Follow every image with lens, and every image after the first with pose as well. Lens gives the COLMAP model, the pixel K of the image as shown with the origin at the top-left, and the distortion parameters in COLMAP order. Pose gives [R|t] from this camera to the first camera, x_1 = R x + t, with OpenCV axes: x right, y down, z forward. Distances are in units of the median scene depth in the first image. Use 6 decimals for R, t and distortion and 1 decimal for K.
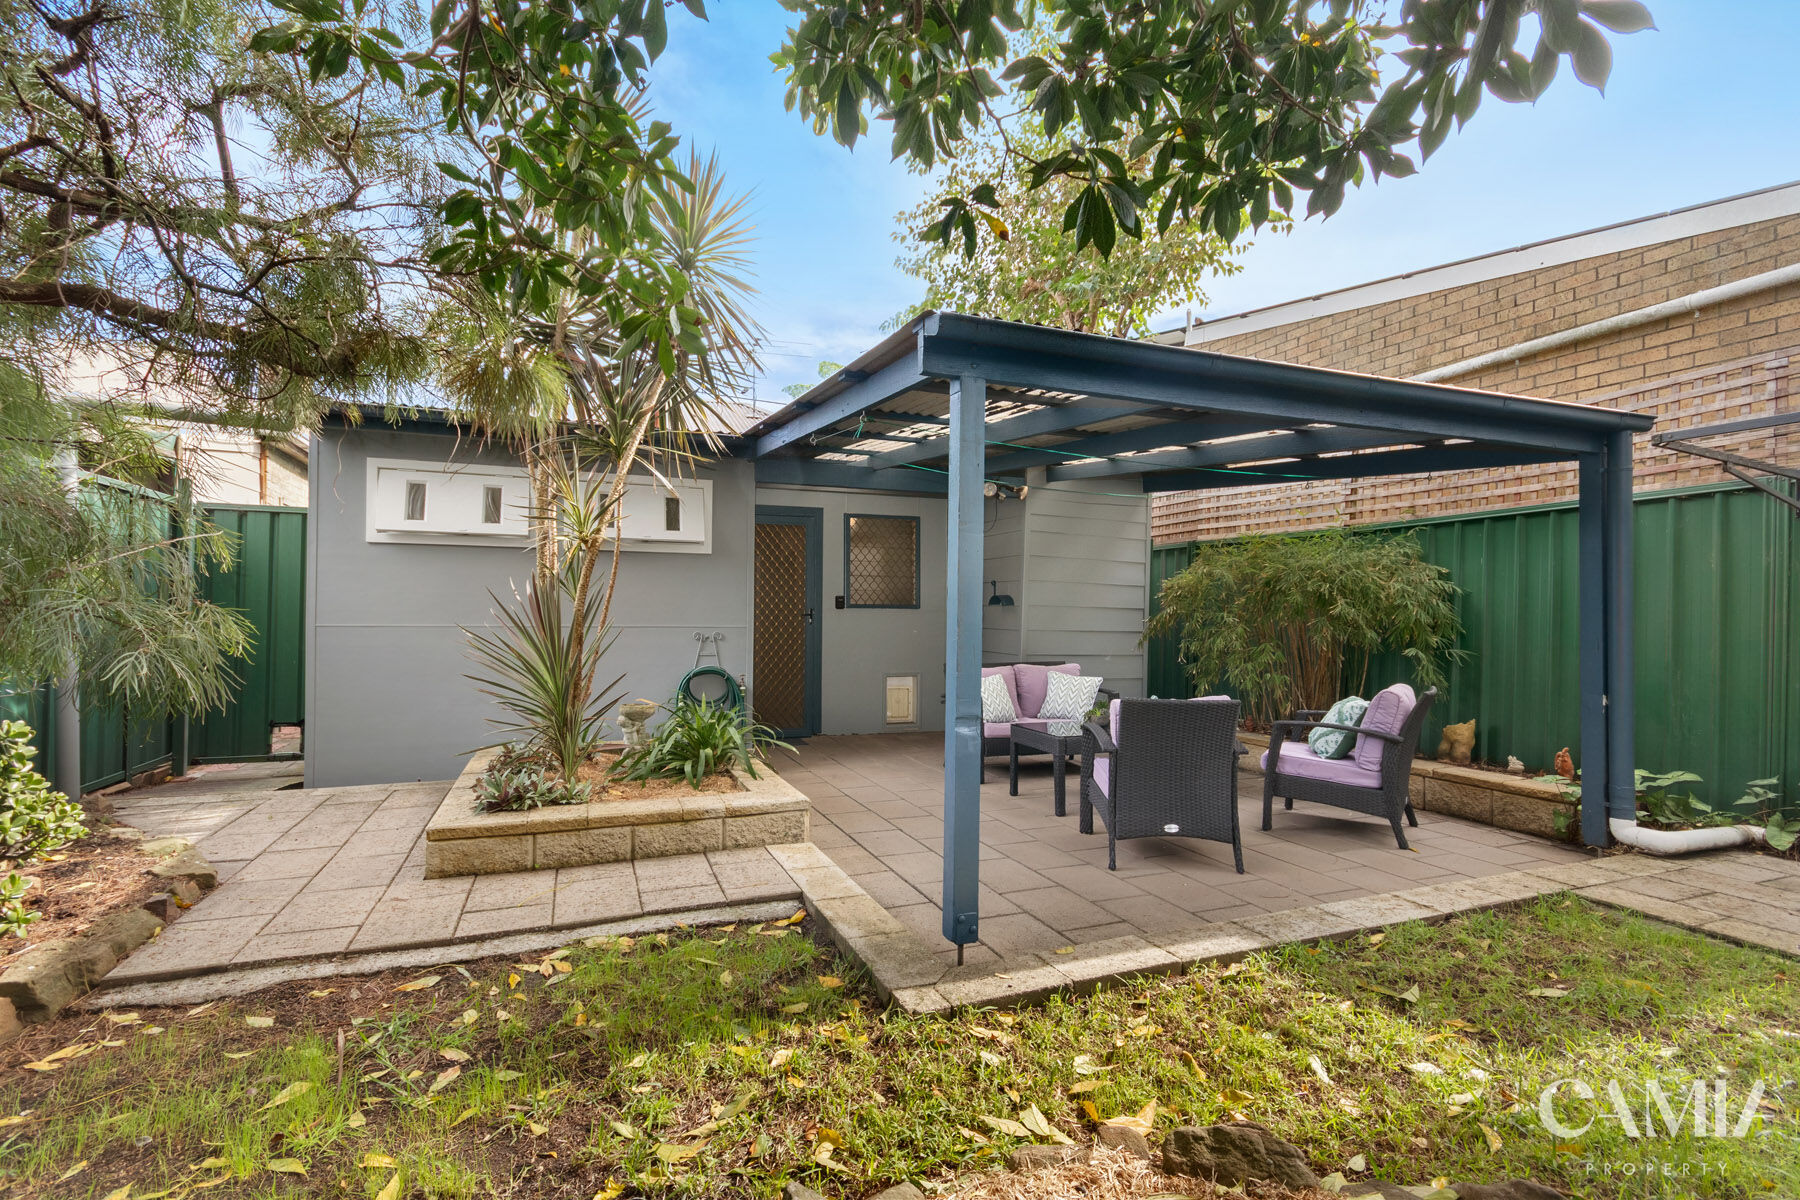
lens RADIAL K [[833.1, 0, 903.8], [0, 833.1, 604.9], [0, 0, 1]] dist [0.000673, 0.000120]
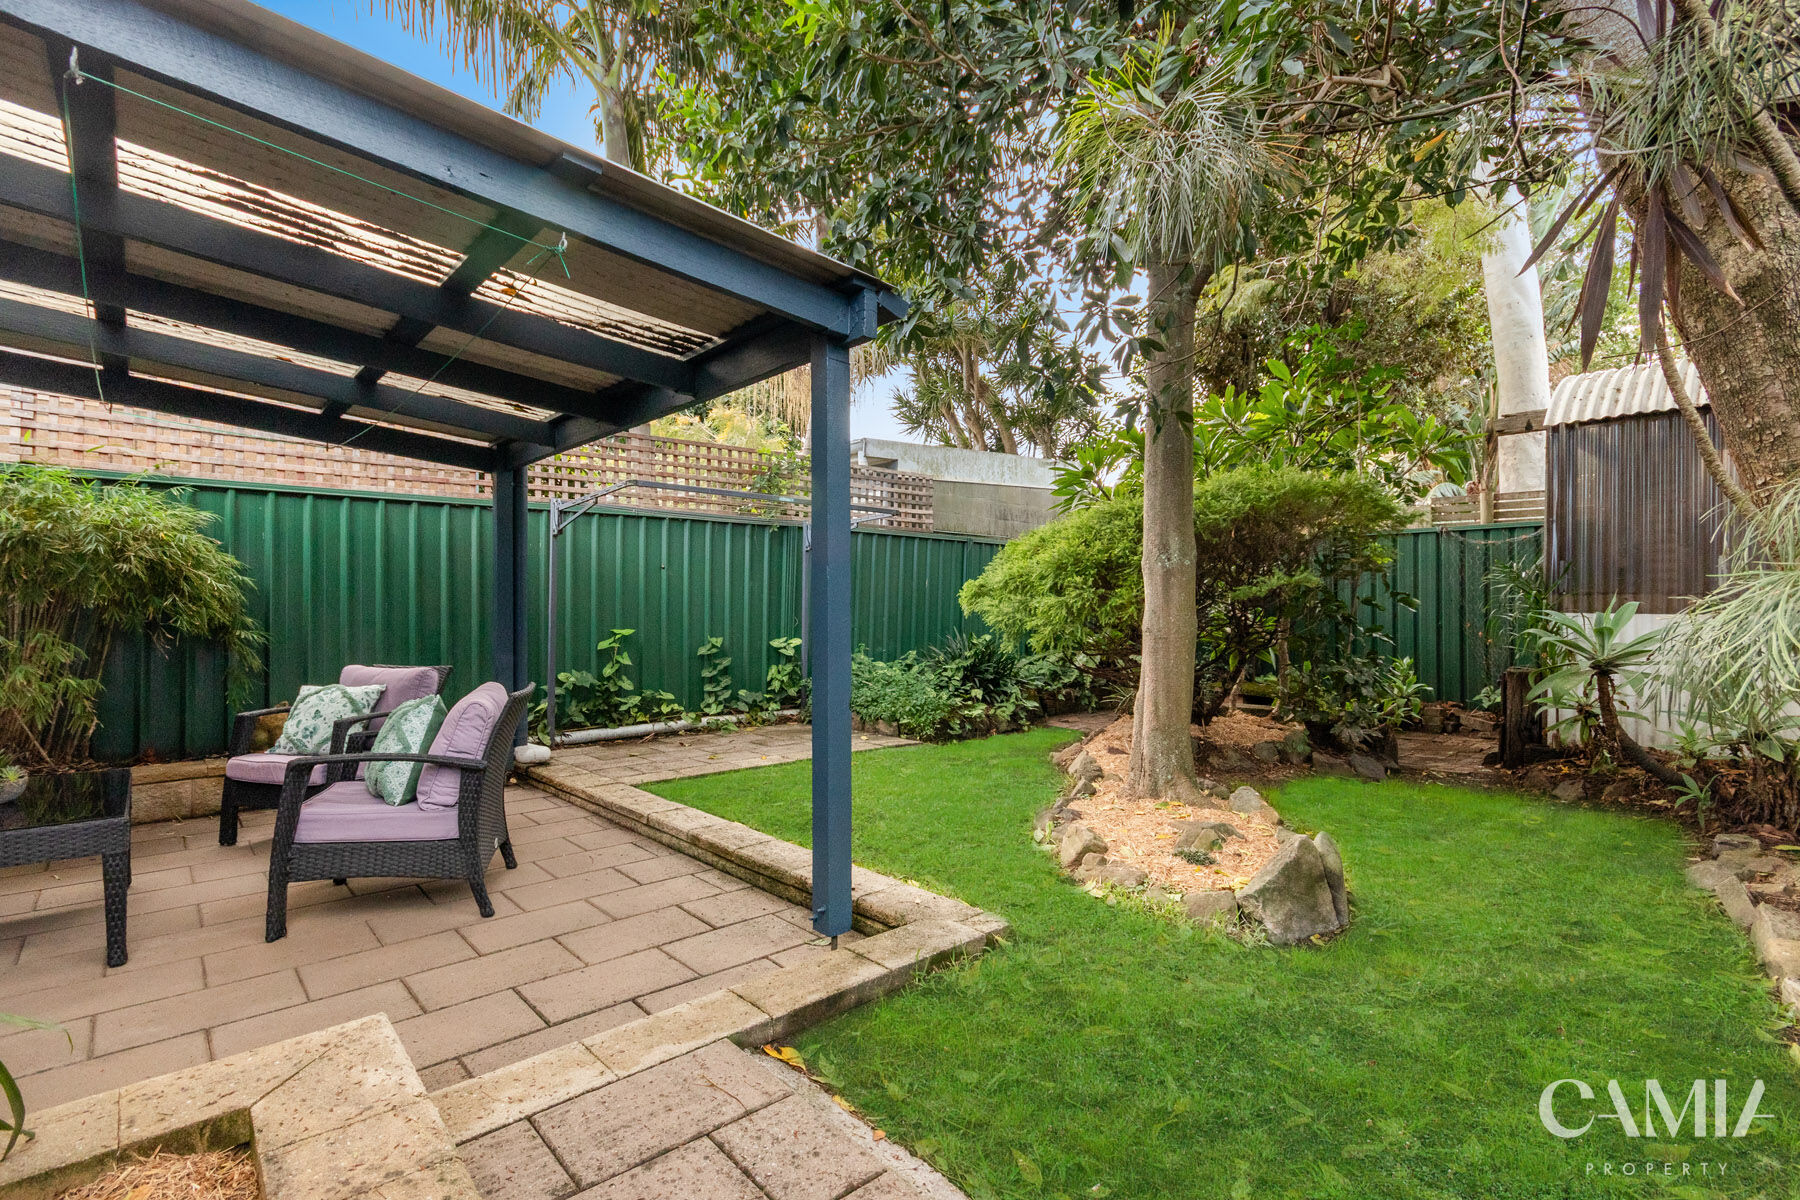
lens RADIAL K [[833.1, 0, 905.9], [0, 833.1, 603.4], [0, 0, 1]] dist [0.000673, 0.000120]
pose [[-0.342058, -0.010023, 0.939626, -0.659317], [-0.014015, 0.999886, 0.005564, 0.014008], [-0.939574, -0.011265, -0.342159, 0.961444]]
